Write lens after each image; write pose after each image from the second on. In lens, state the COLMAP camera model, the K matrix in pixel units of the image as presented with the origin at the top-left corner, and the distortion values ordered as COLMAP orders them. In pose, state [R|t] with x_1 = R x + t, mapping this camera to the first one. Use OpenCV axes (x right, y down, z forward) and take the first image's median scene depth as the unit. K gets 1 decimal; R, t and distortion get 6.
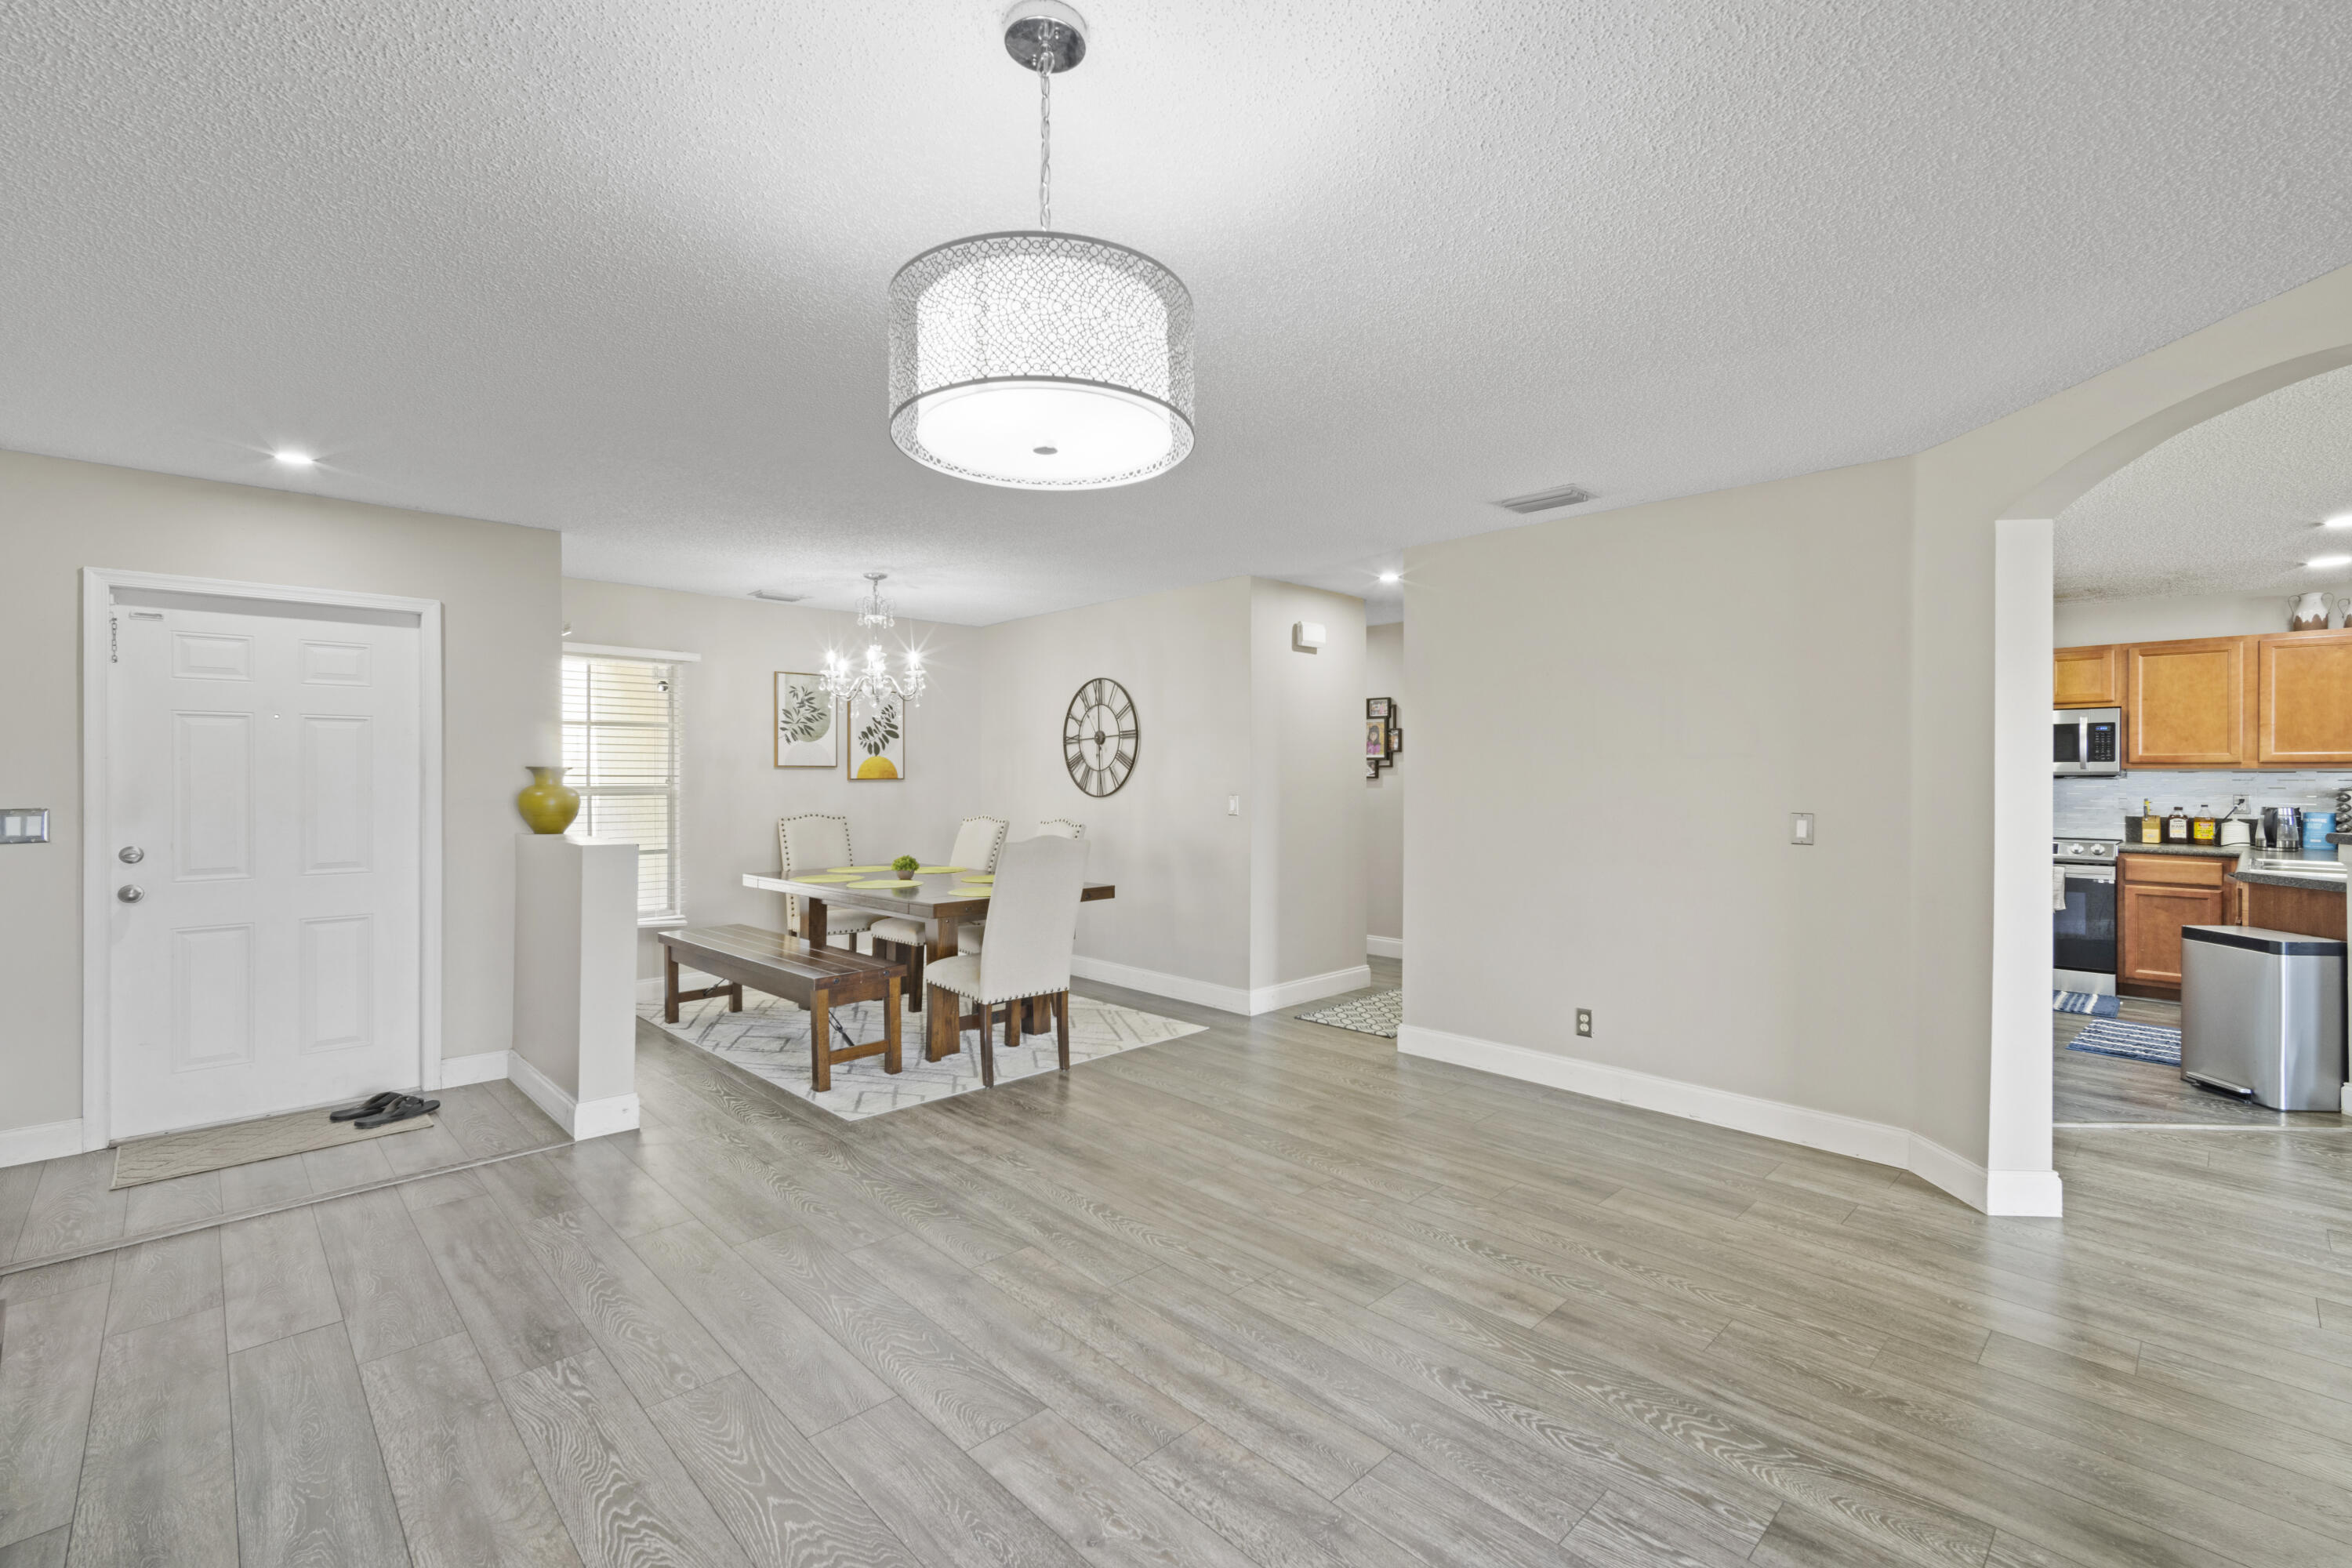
lens RADIAL K [[1027.7, 0, 1189.4], [0, 1027.7, 777.9], [0, 0, 1]] dist [-0.000580, 0.009432]
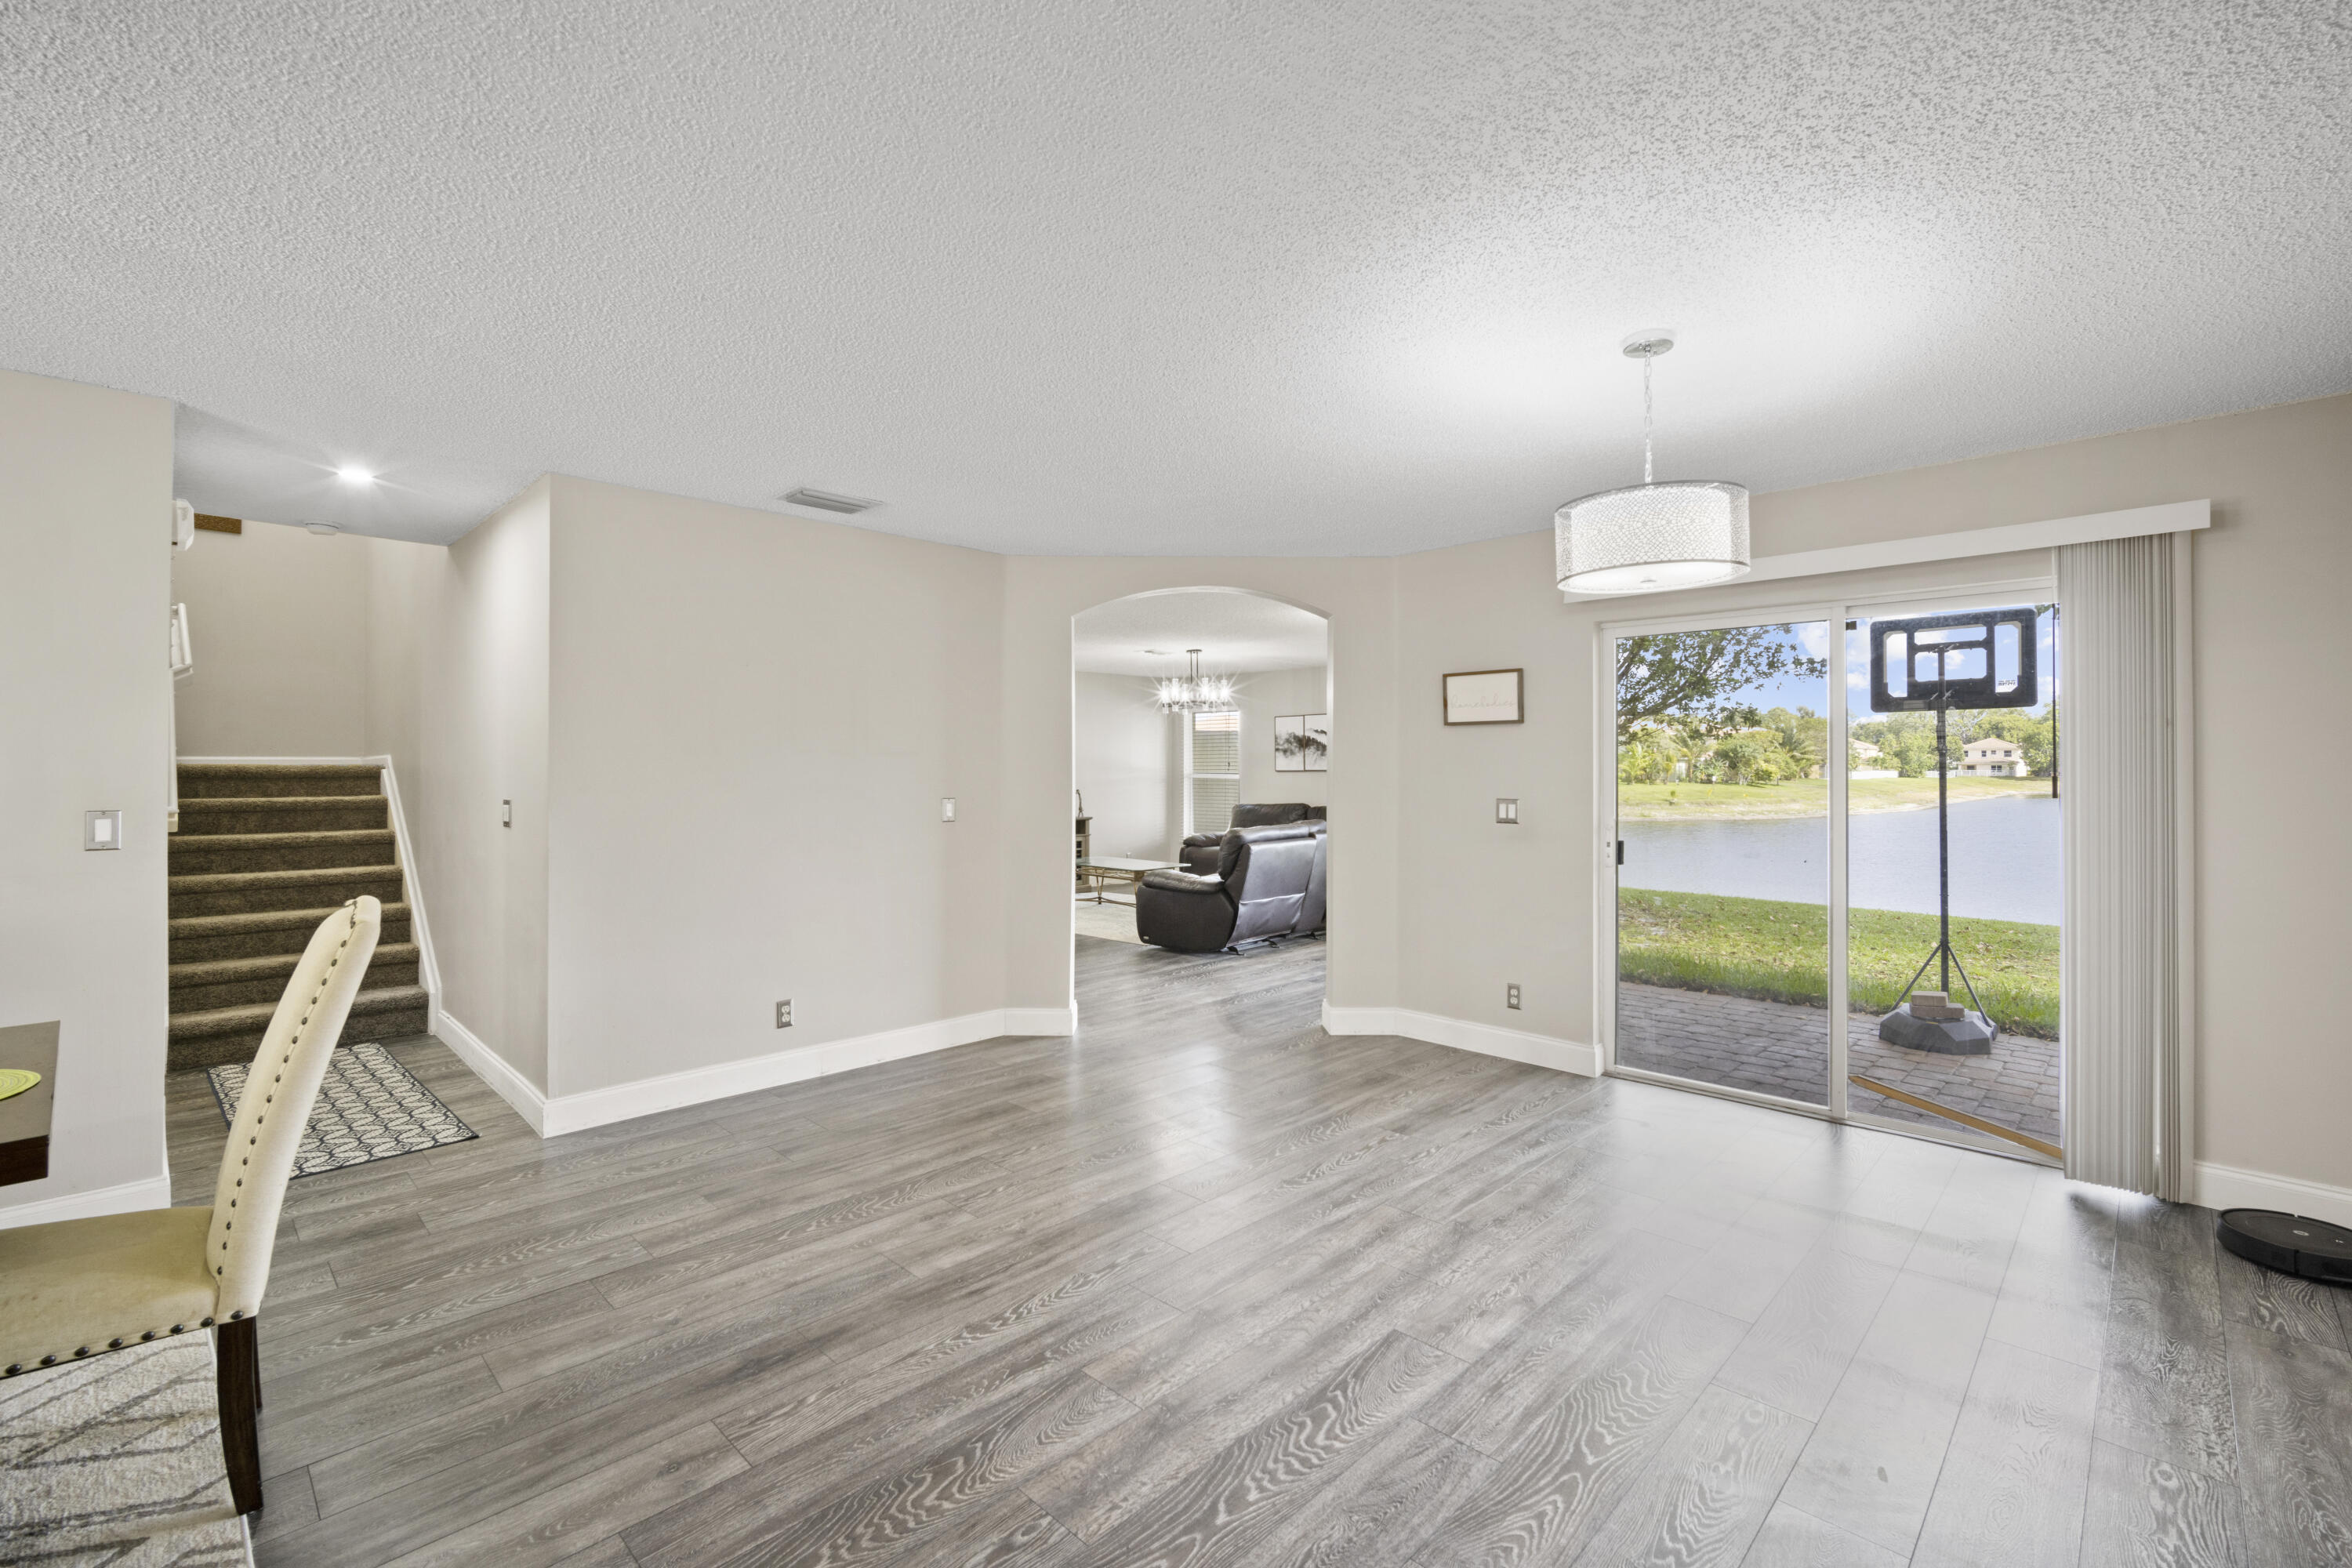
lens RADIAL K [[1018.6, 0, 1175.6], [0, 1018.6, 766.6], [0, 0, 1]] dist [-0.002425, -0.000207]
pose [[-0.023226, 0.001656, 0.999729, -0.859700], [0.002287, 0.999996, -0.001603, -0.005566], [-0.999728, 0.002249, -0.023229, 0.866396]]
